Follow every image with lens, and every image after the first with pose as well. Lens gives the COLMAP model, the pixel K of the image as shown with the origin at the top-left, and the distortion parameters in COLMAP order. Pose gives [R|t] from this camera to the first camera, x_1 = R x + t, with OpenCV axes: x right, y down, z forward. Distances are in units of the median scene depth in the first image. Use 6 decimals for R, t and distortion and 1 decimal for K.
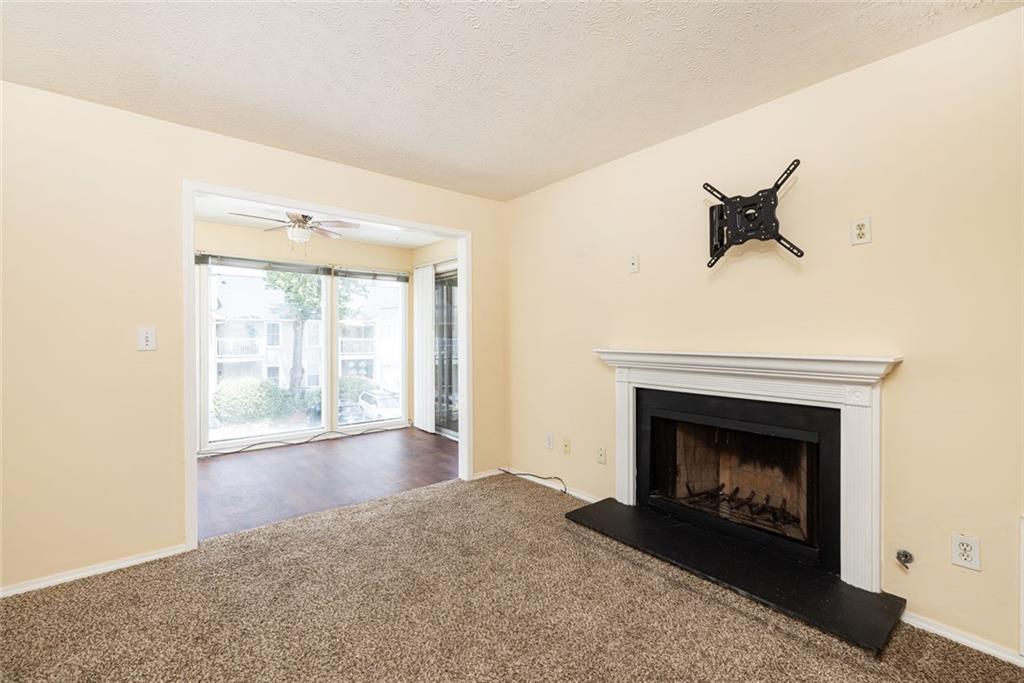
lens RADIAL K [[419.9, 0, 503.6], [0, 419.9, 336.0], [0, 0, 1]] dist [0.002196, -0.000985]
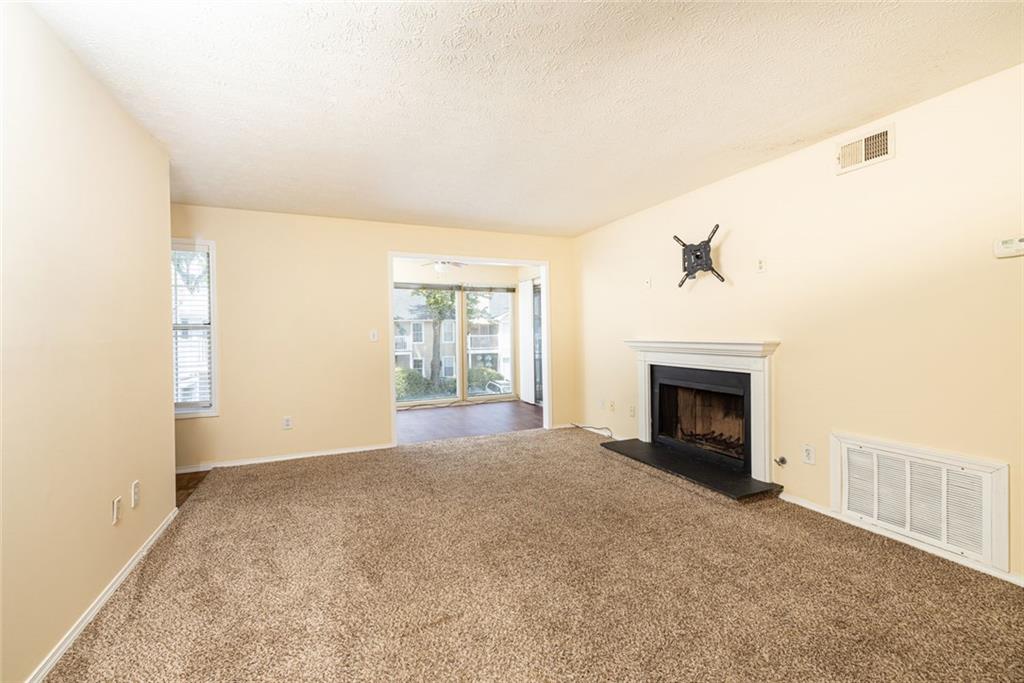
lens RADIAL K [[419.9, 0, 504.3], [0, 419.9, 337.0], [0, 0, 1]] dist [0.002196, -0.000985]
pose [[0.957937, -0.009128, -0.286834, 0.244717], [0.012585, 0.999869, 0.010210, 0.002267], [0.286703, -0.013390, 0.957926, -0.586254]]
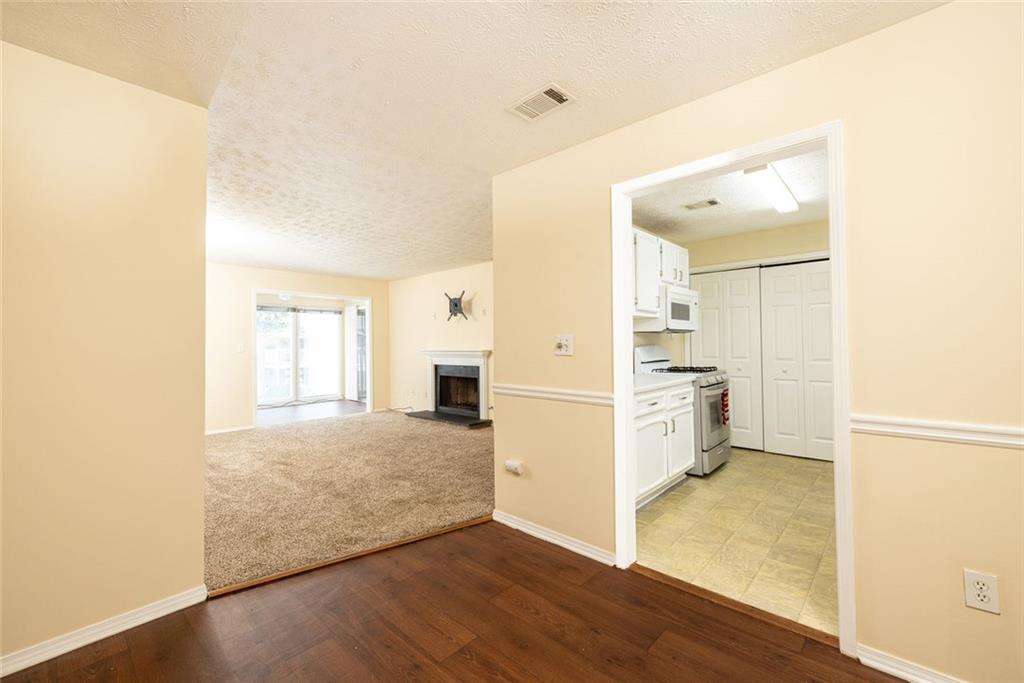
lens RADIAL K [[419.9, 0, 514.7], [0, 419.9, 339.3], [0, 0, 1]] dist [0.002196, -0.000985]
pose [[0.987133, -0.007518, 0.159722, 0.384269], [0.009689, 0.999871, -0.012818, 0.006297], [-0.159605, 0.014201, 0.987079, -1.578757]]
